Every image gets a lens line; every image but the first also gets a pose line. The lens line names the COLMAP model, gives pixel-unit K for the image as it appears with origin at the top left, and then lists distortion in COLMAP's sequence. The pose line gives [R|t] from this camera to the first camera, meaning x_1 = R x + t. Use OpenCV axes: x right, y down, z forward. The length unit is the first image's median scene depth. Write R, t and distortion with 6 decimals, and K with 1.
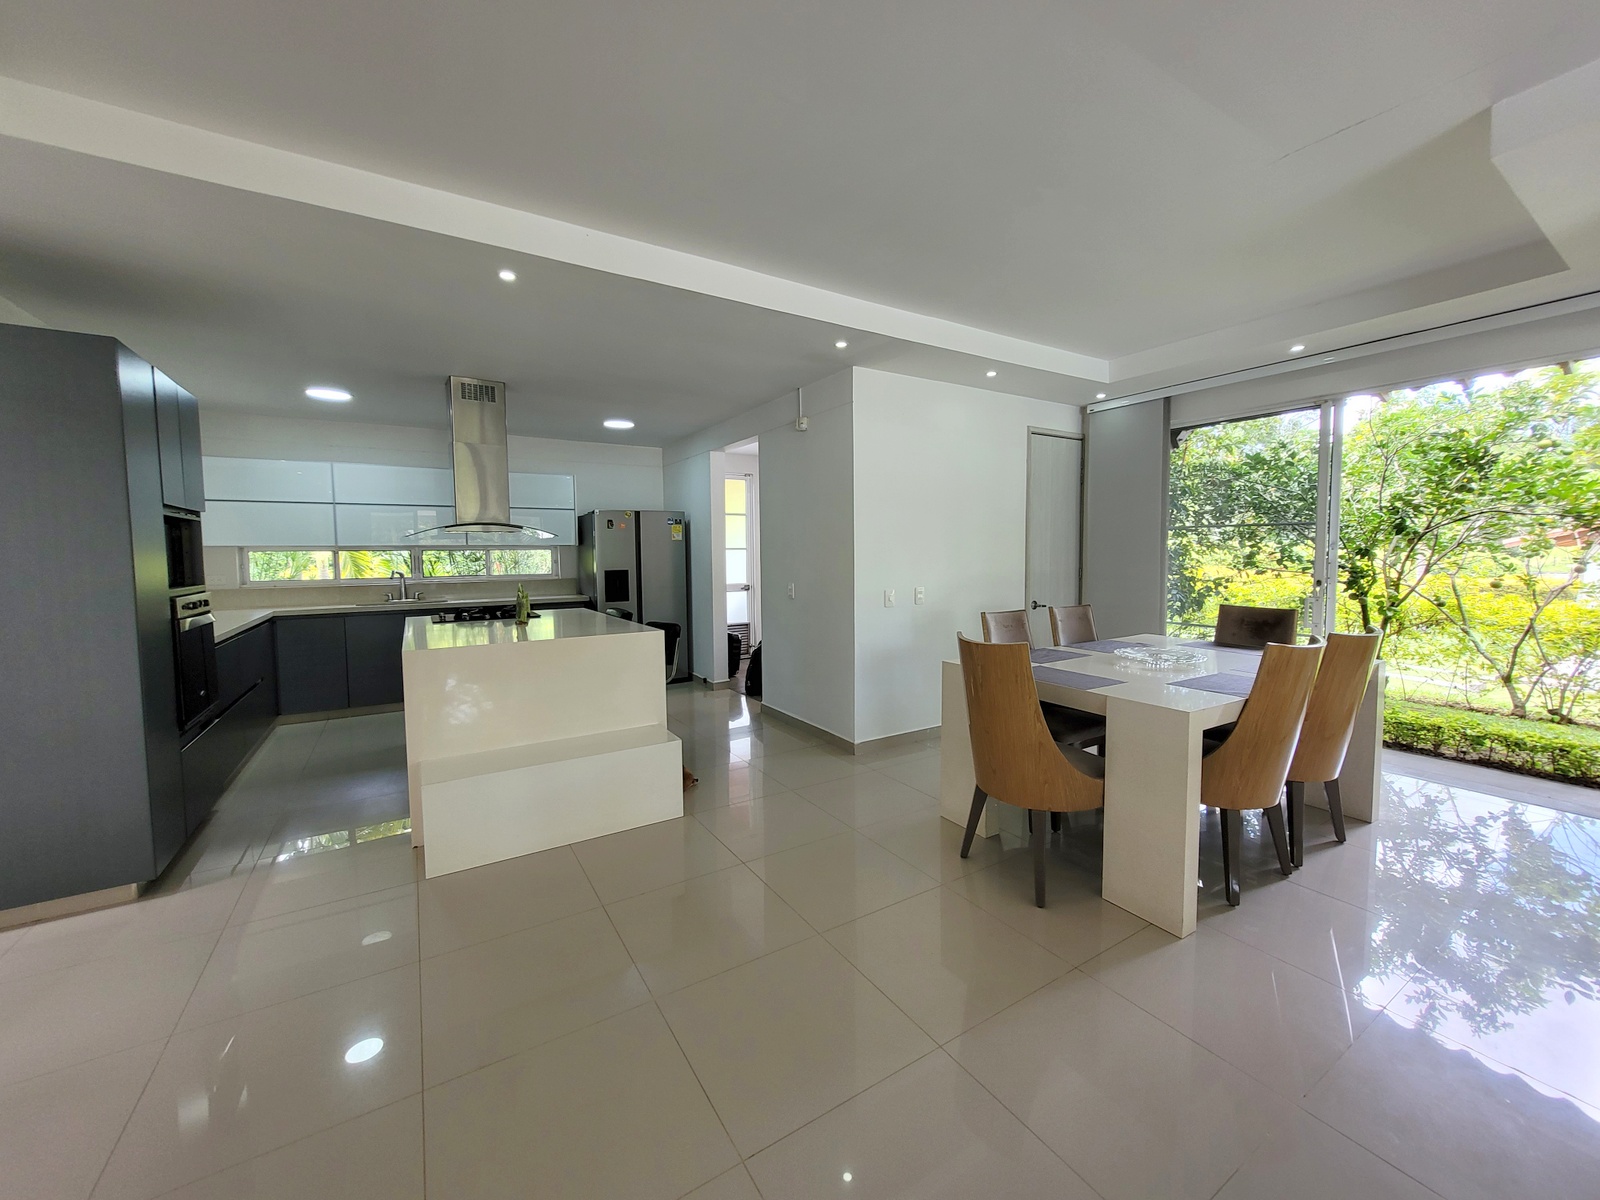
lens RADIAL K [[627.0, 0, 805.1], [0, 627.0, 590.4], [0, 0, 1]] dist [0.002250, 0.000396]
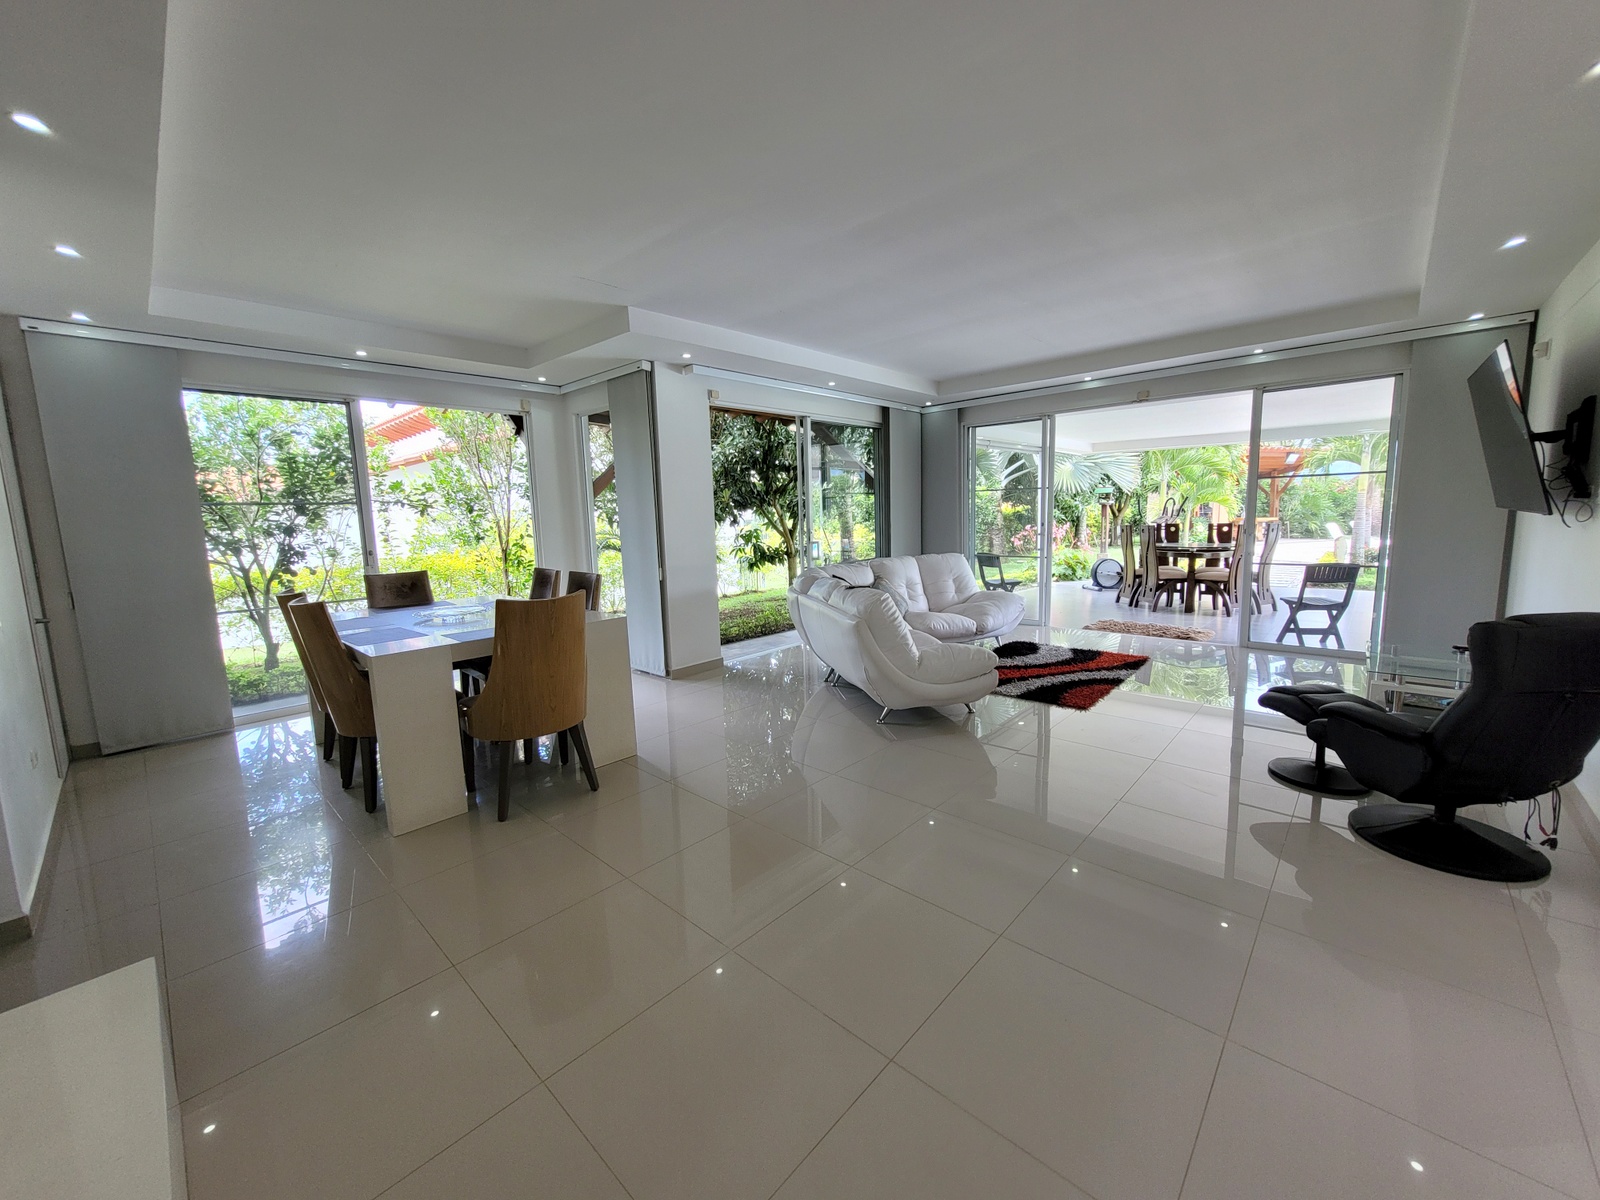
lens RADIAL K [[627.0, 0, 805.1], [0, 627.0, 590.4], [0, 0, 1]] dist [0.002250, 0.000396]
pose [[-0.253681, -0.104674, 0.961608, -0.411418], [0.094412, 0.986701, 0.132313, -0.014282], [-0.962669, 0.124353, -0.240425, 0.359521]]
